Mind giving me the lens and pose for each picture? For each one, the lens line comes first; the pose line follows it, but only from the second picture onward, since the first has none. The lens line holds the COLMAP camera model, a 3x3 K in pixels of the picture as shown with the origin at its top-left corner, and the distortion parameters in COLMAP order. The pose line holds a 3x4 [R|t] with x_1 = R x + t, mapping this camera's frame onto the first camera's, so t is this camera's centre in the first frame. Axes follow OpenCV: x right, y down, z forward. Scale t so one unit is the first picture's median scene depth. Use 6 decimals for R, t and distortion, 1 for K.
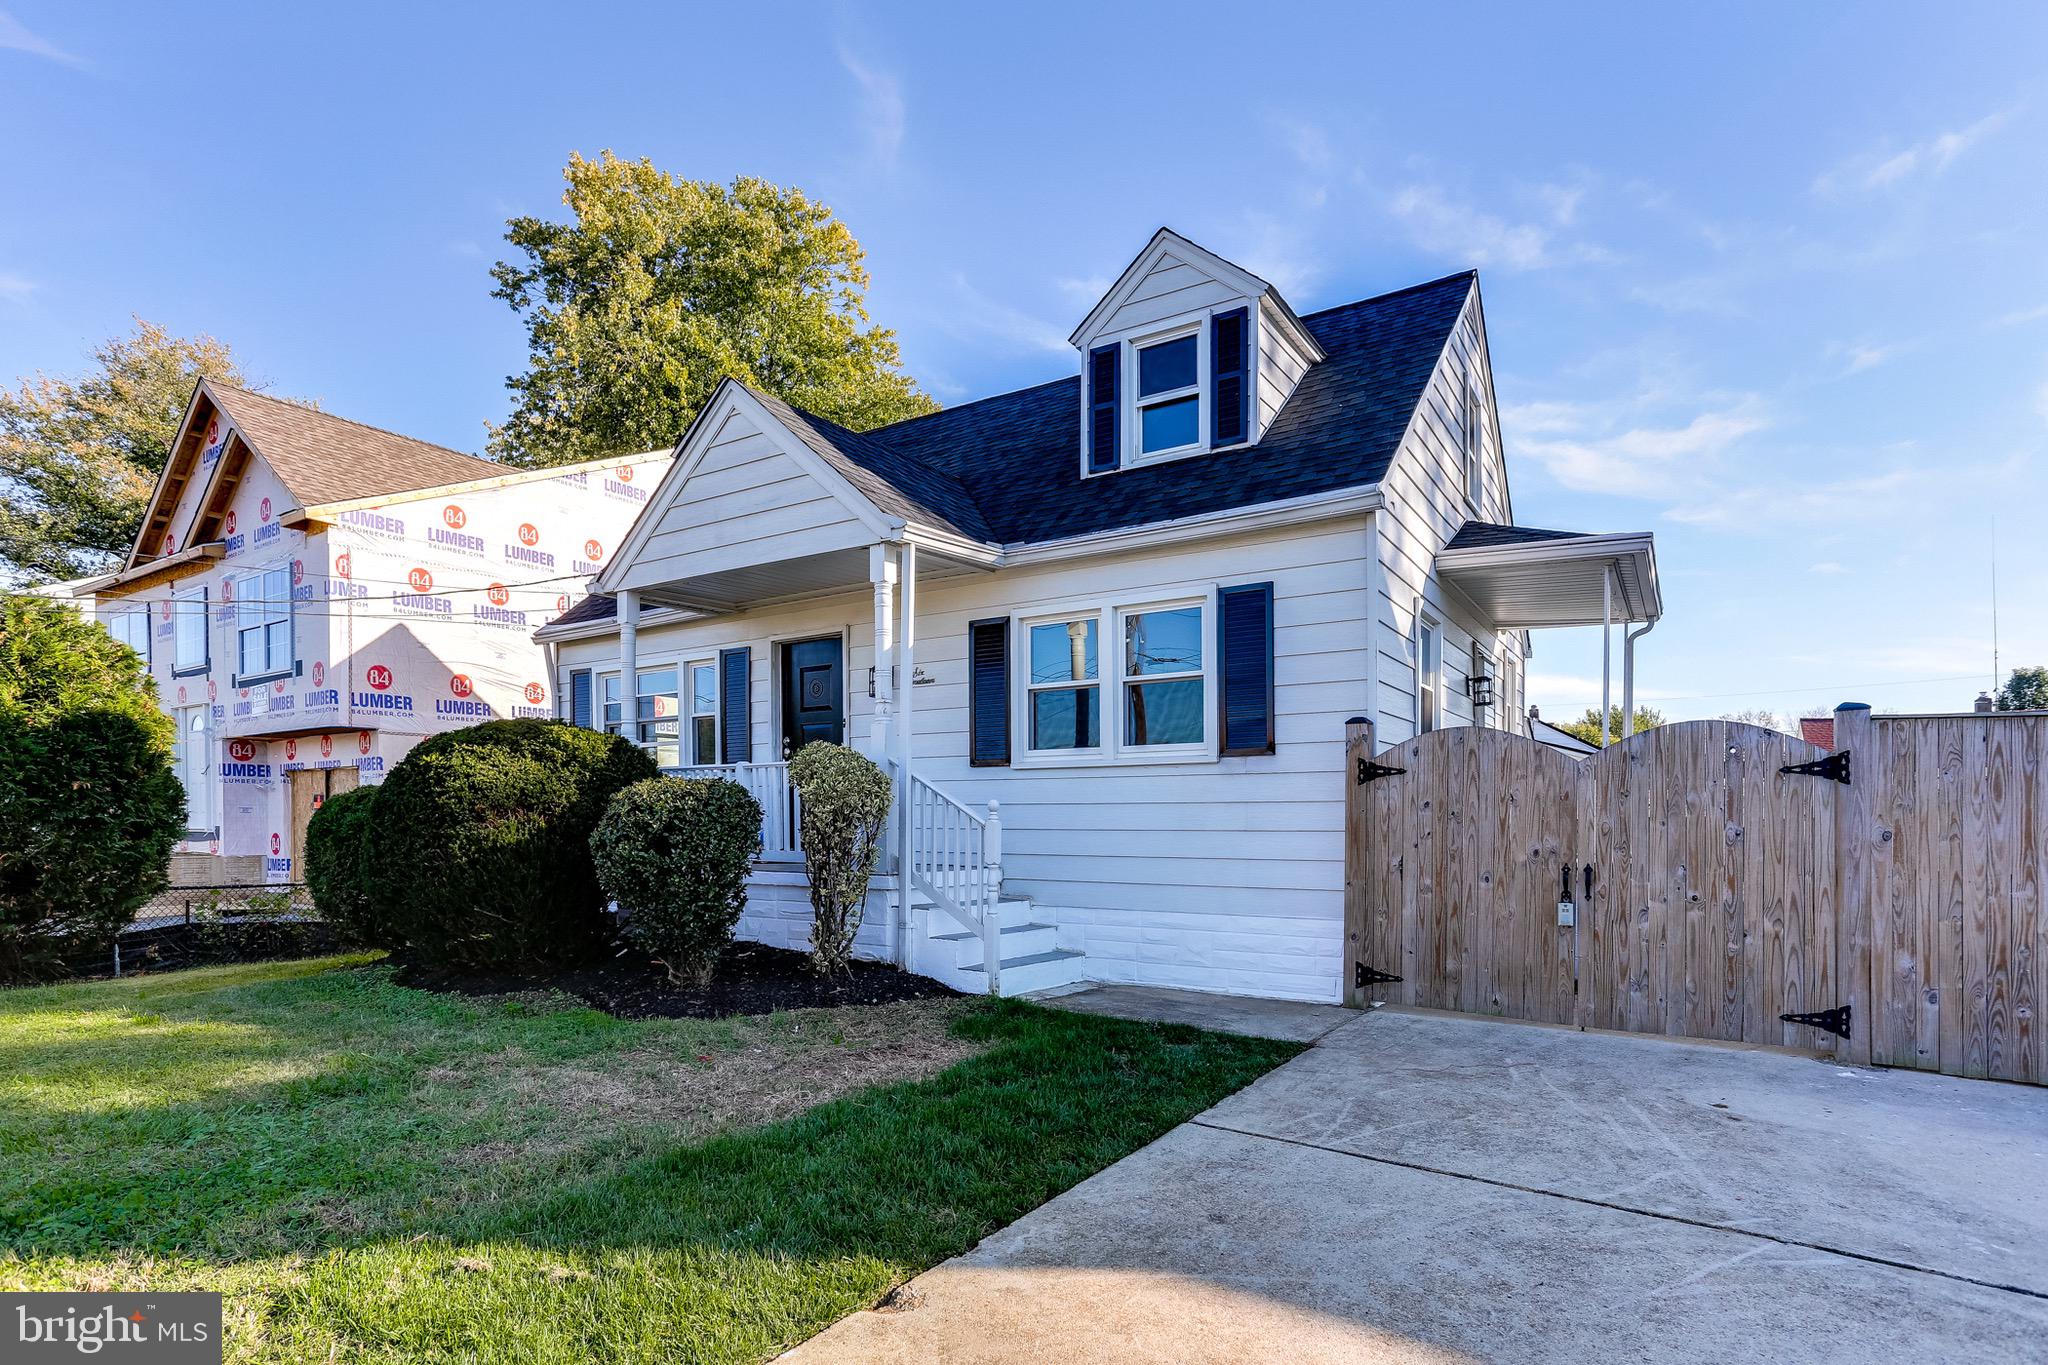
lens RADIAL K [[1088.9, 0, 1023.2], [0, 1088.9, 836.4], [0, 0, 1]] dist [-0.027106, 0.016943]
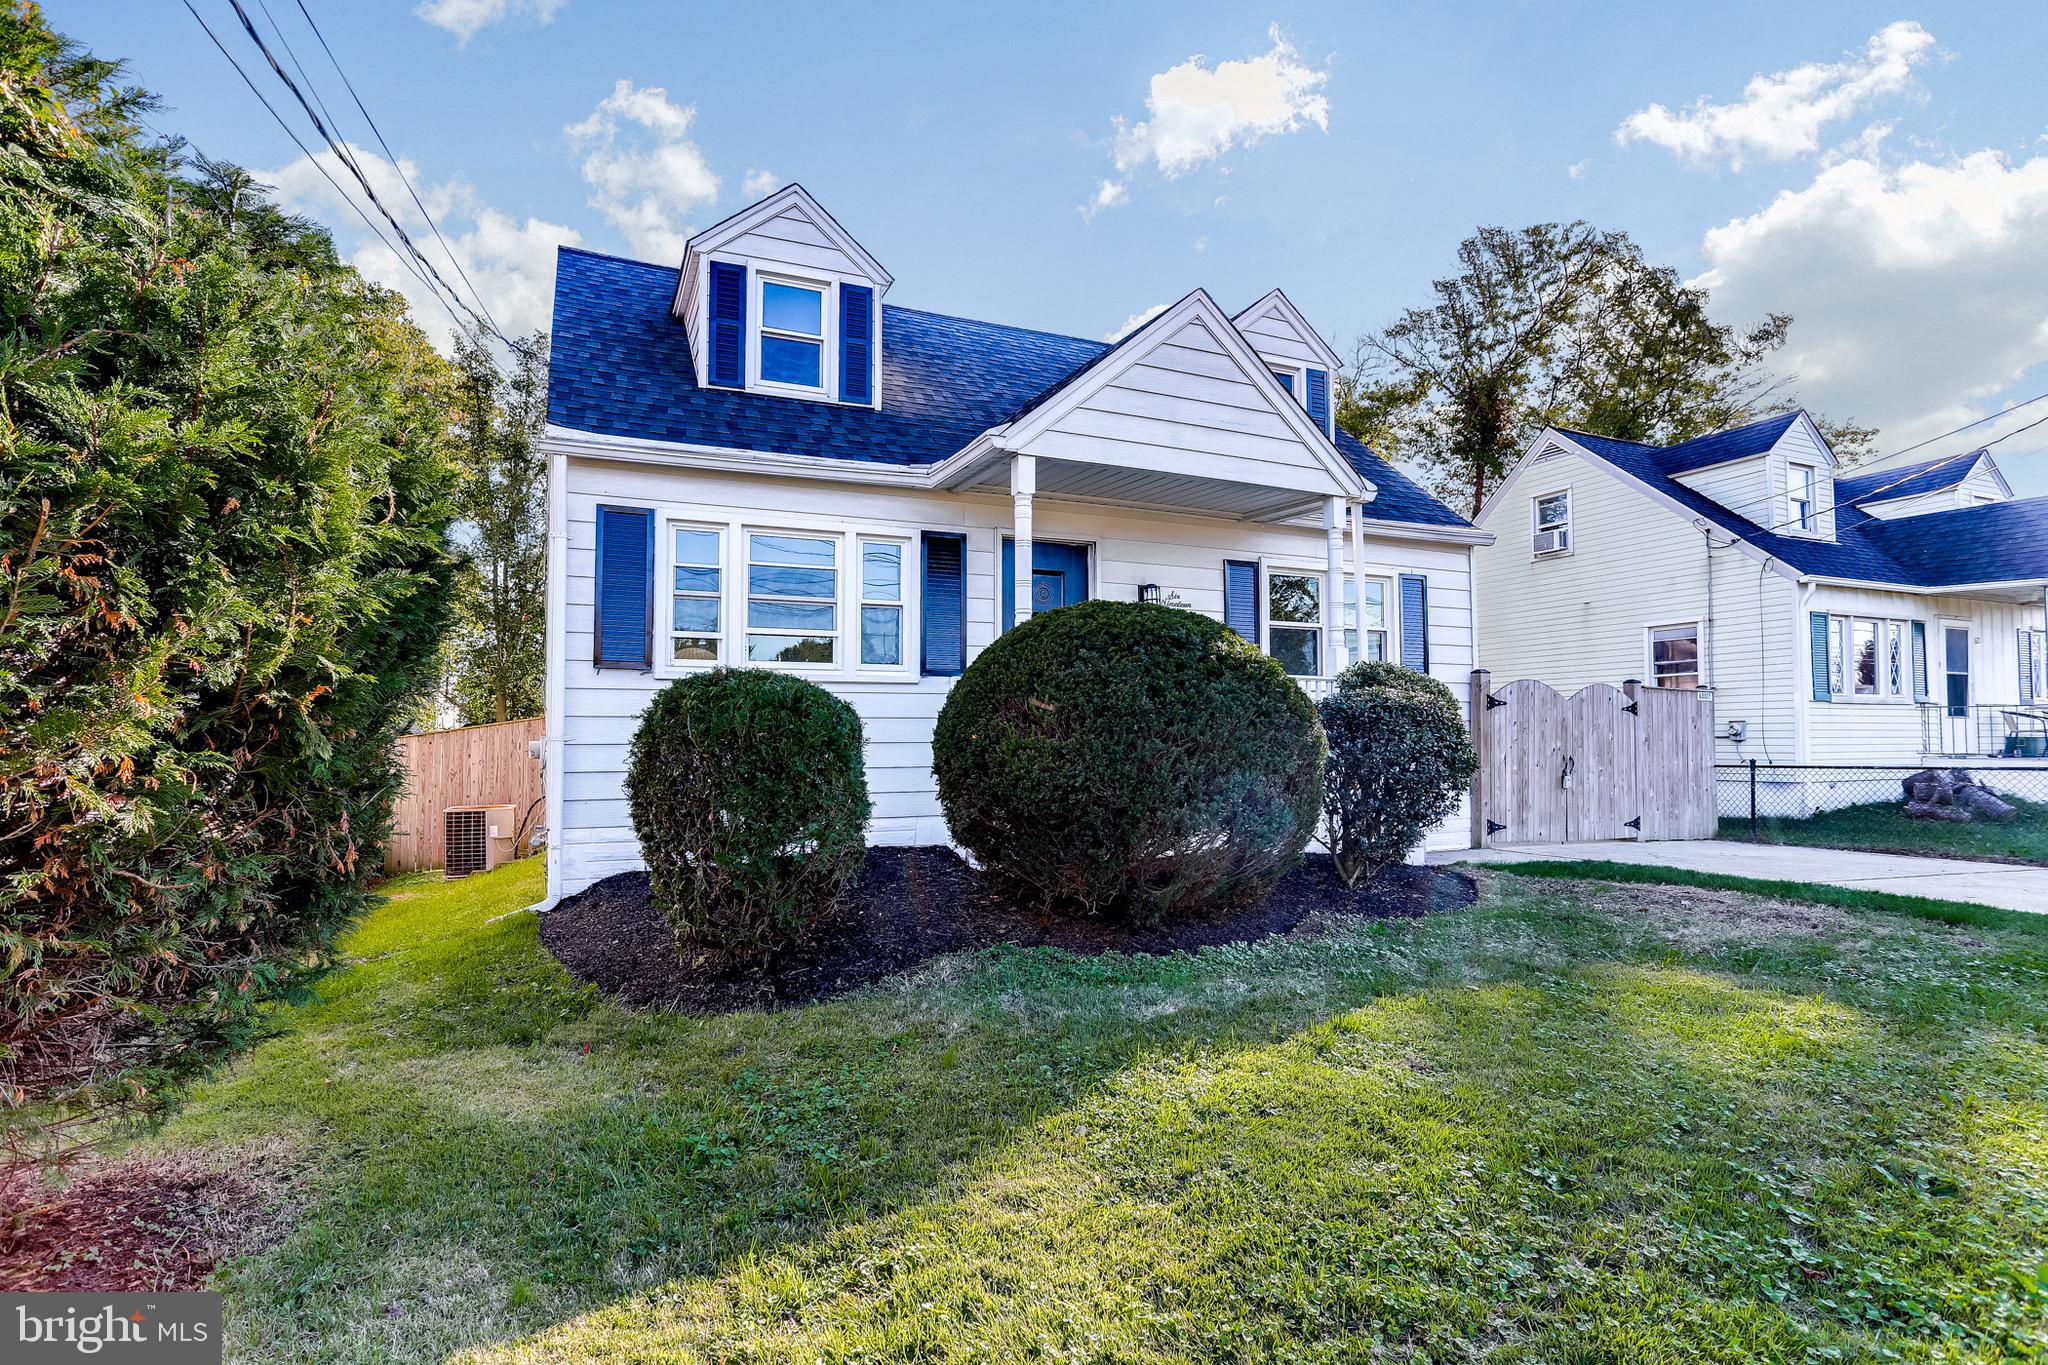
lens RADIAL K [[1023.7, 0, 1008.0], [0, 1023.7, 680.2], [0, 0, 1]] dist [-0.037187, 0.026418]
pose [[0.532264, 0.043823, 0.845443, -1.354834], [0.012378, 0.998150, -0.059531, -0.010442], [-0.846488, 0.042152, 0.530737, 0.786327]]
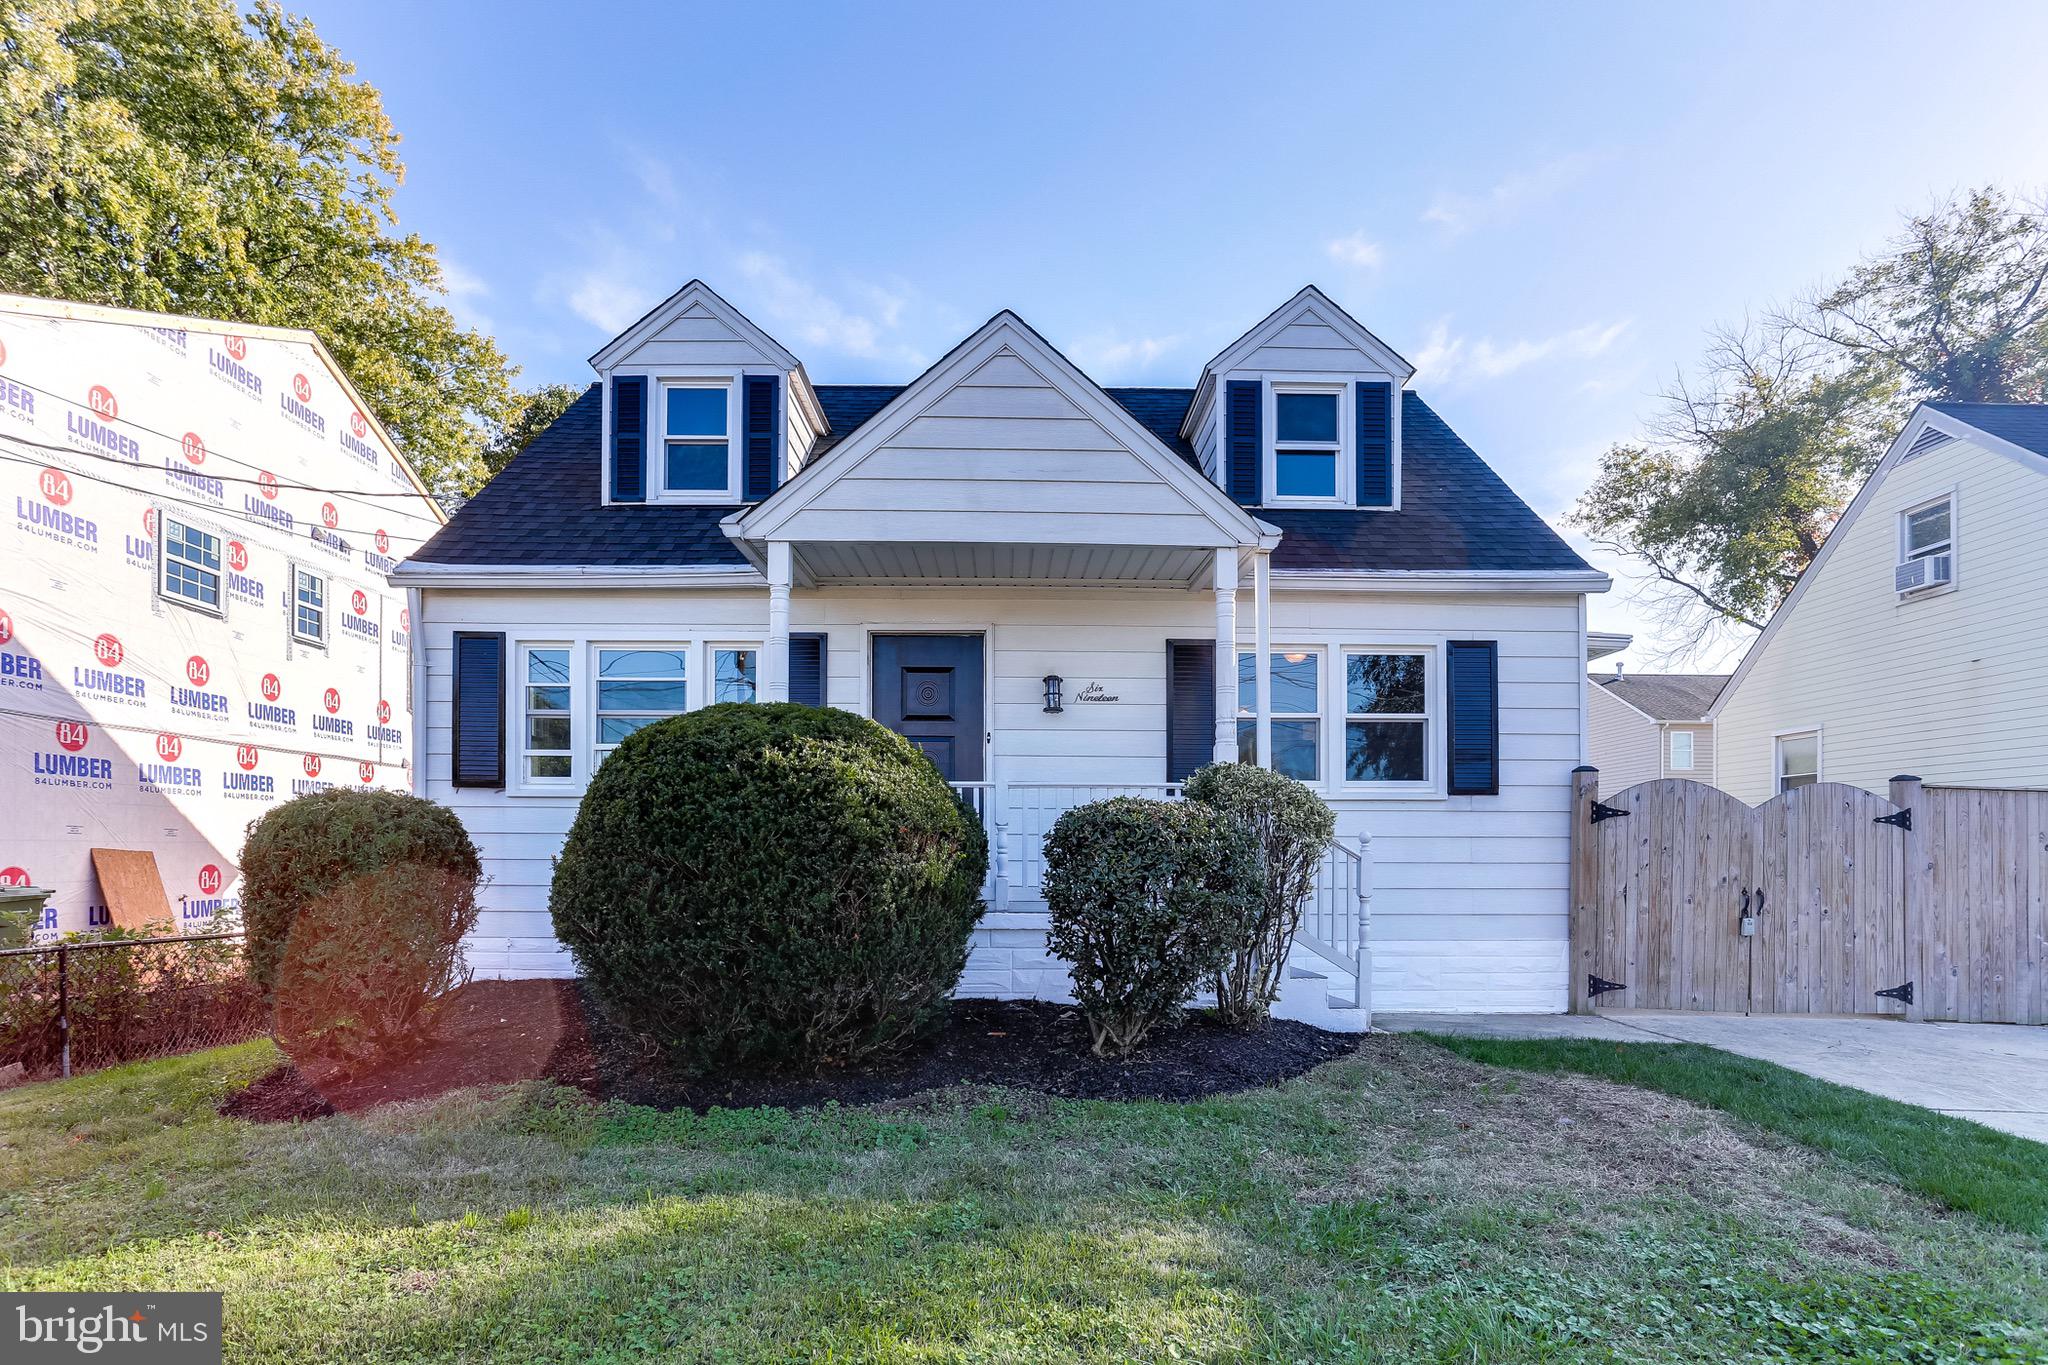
lens RADIAL K [[1088.9, 0, 1023.2], [0, 1088.9, 836.4], [0, 0, 1]] dist [-0.027106, 0.016943]
pose [[0.823387, 0.011977, 0.567353, -0.849646], [0.003451, 0.999653, -0.026112, -0.005102], [-0.567469, 0.023458, 0.823061, 0.380815]]
